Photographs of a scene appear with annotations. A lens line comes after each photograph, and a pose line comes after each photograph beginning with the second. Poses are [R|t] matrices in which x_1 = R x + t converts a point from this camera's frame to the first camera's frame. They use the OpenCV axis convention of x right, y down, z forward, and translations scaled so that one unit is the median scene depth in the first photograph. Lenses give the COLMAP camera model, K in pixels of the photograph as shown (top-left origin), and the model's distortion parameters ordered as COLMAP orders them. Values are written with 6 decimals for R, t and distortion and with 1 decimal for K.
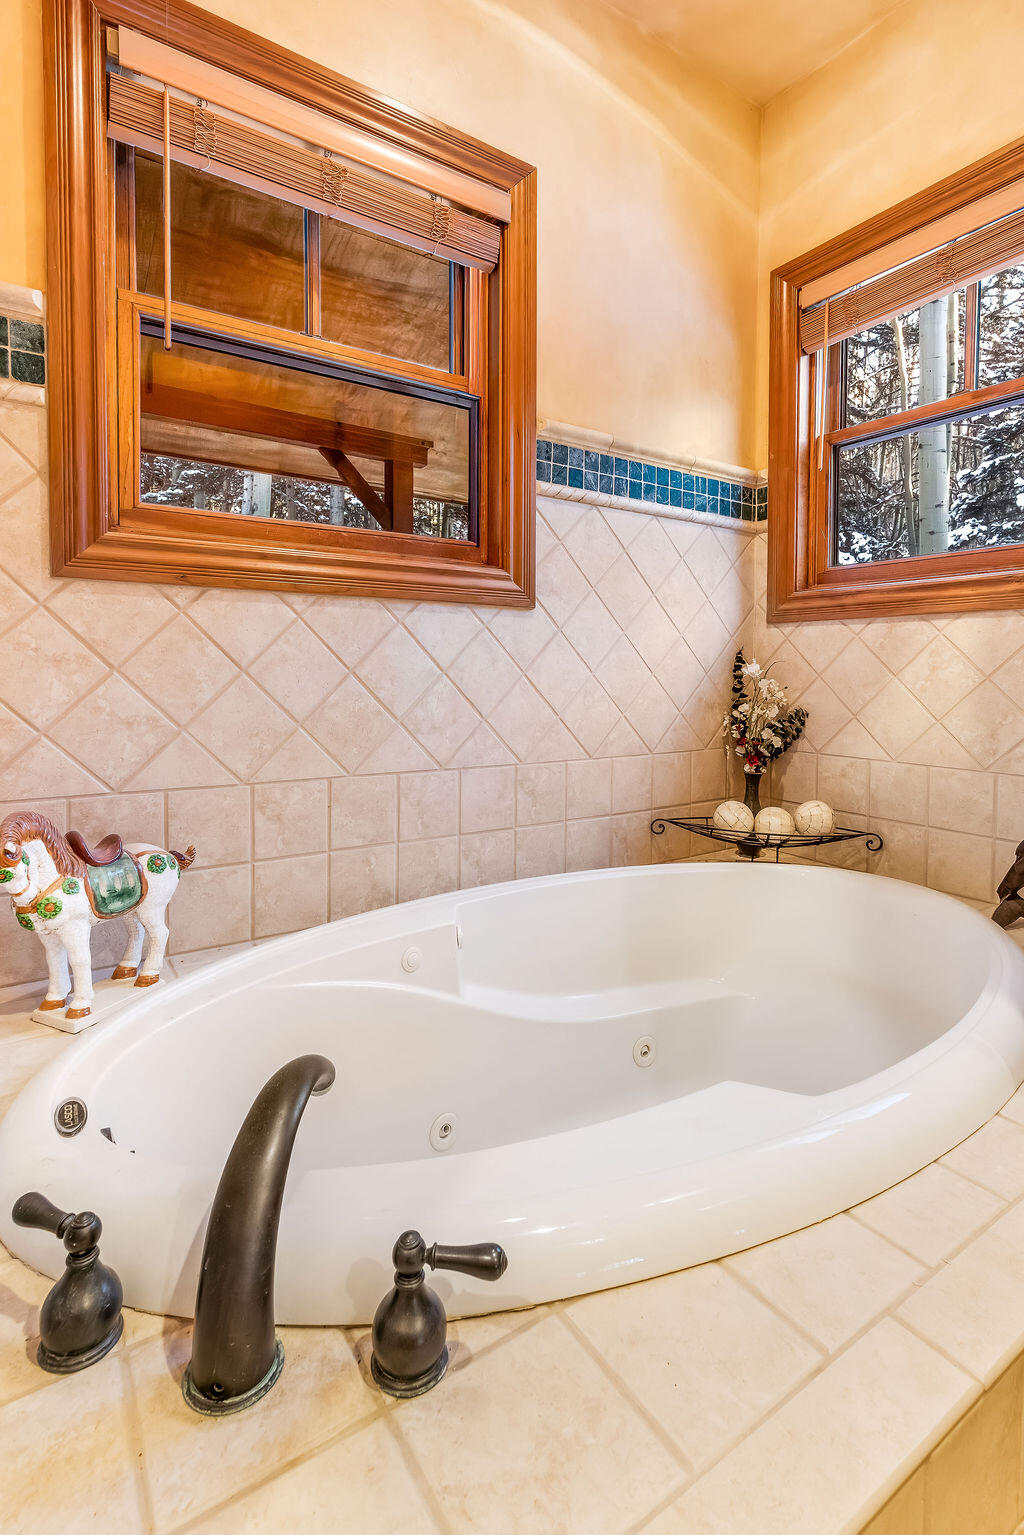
lens RADIAL K [[731.1, 0, 509.4], [0, 731.1, 696.0], [0, 0, 1]] dist [-0.003168, -0.000315]
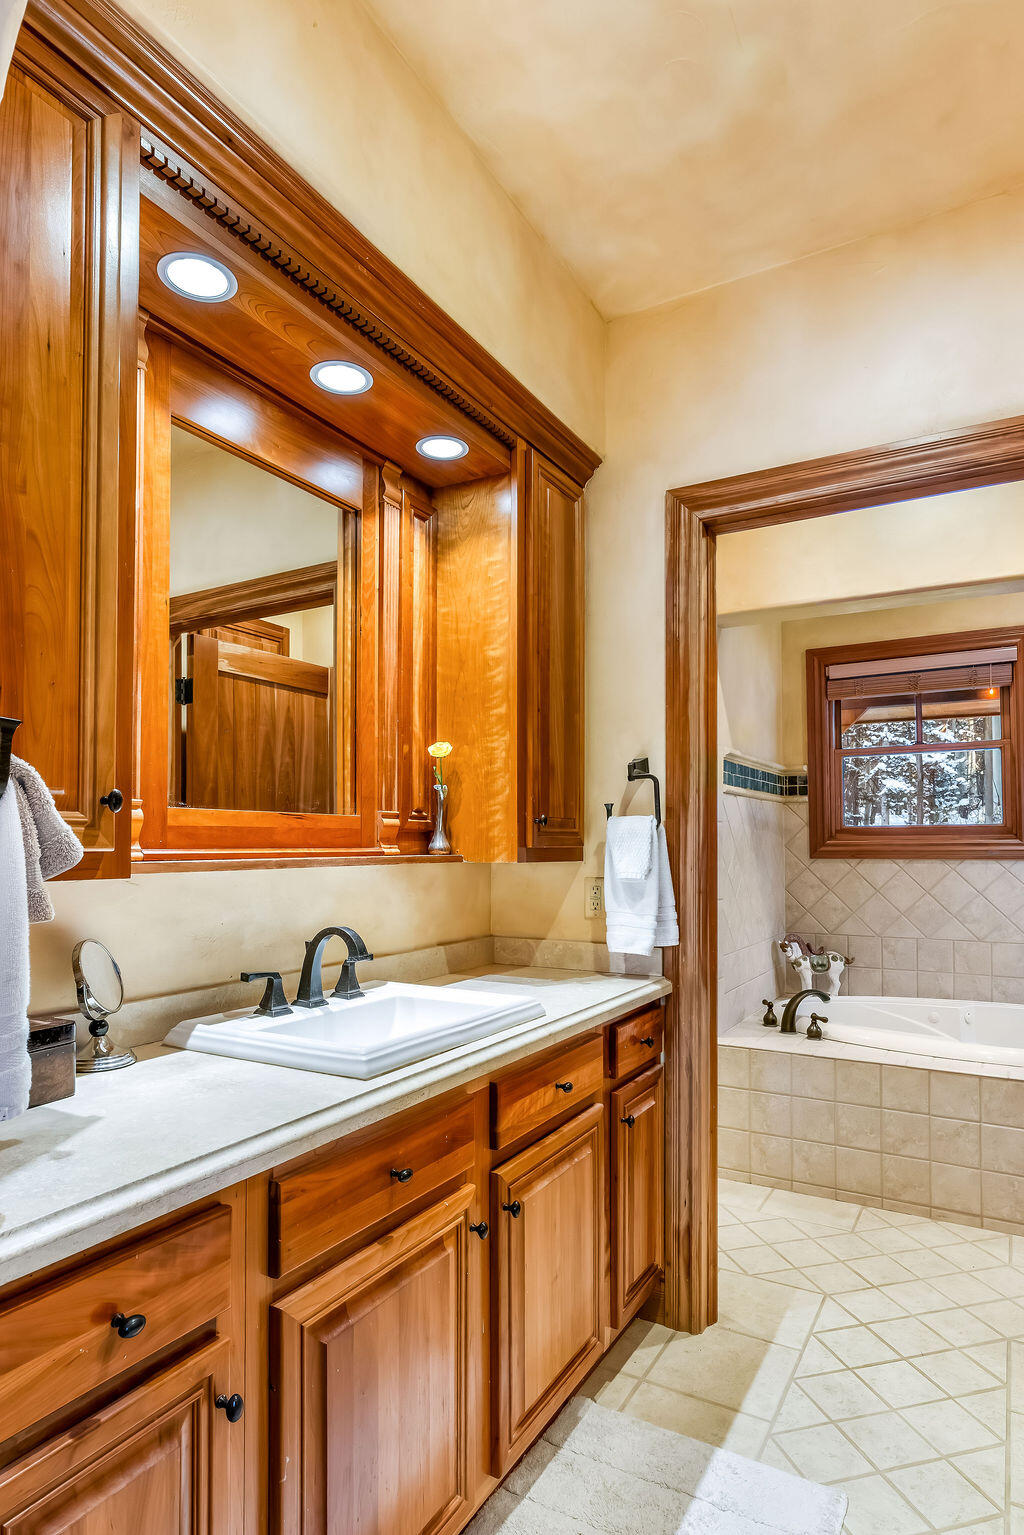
lens RADIAL K [[867.5, 0, 509.7], [0, 867.5, 816.2], [0, 0, 1]] dist [0.003079, 0.000165]
pose [[0.436469, -0.037409, -0.898941, 1.973590], [-0.021626, 0.998410, -0.052048, -0.120947], [0.899460, 0.042158, 0.434966, -1.605798]]
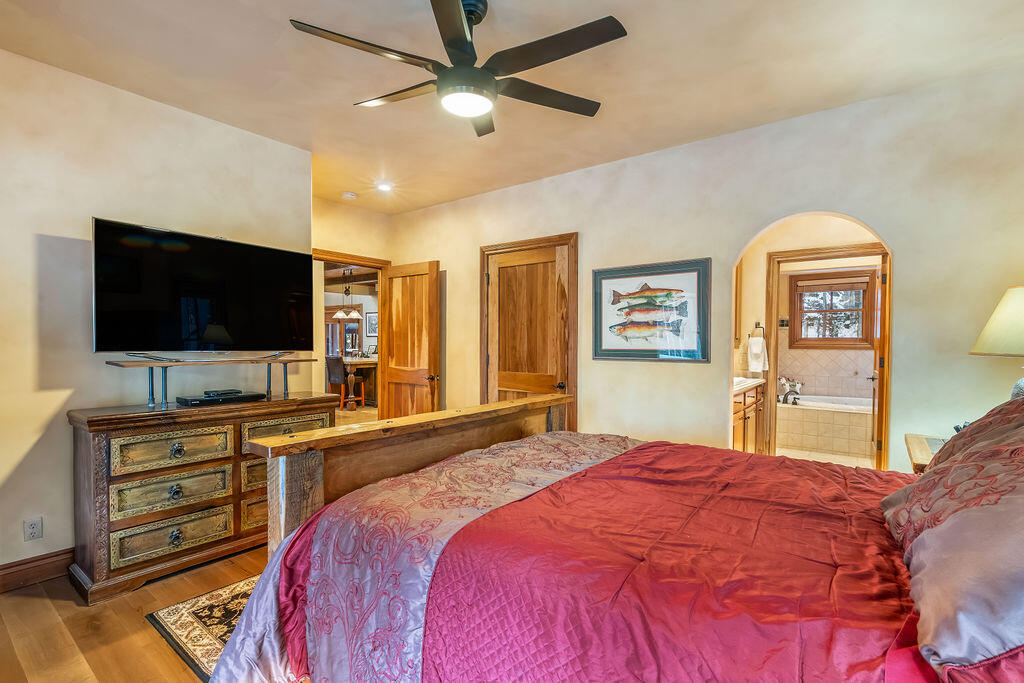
lens RADIAL K [[487.7, 0, 512.0], [0, 487.7, 341.5], [0, 0, 1]] dist [-0.003168, -0.000315]
pose [[0.324421, -0.004311, -0.945903, 3.590256], [-0.030208, 0.999432, -0.014915, -0.063428], [0.945430, 0.033413, 0.324107, -3.775822]]
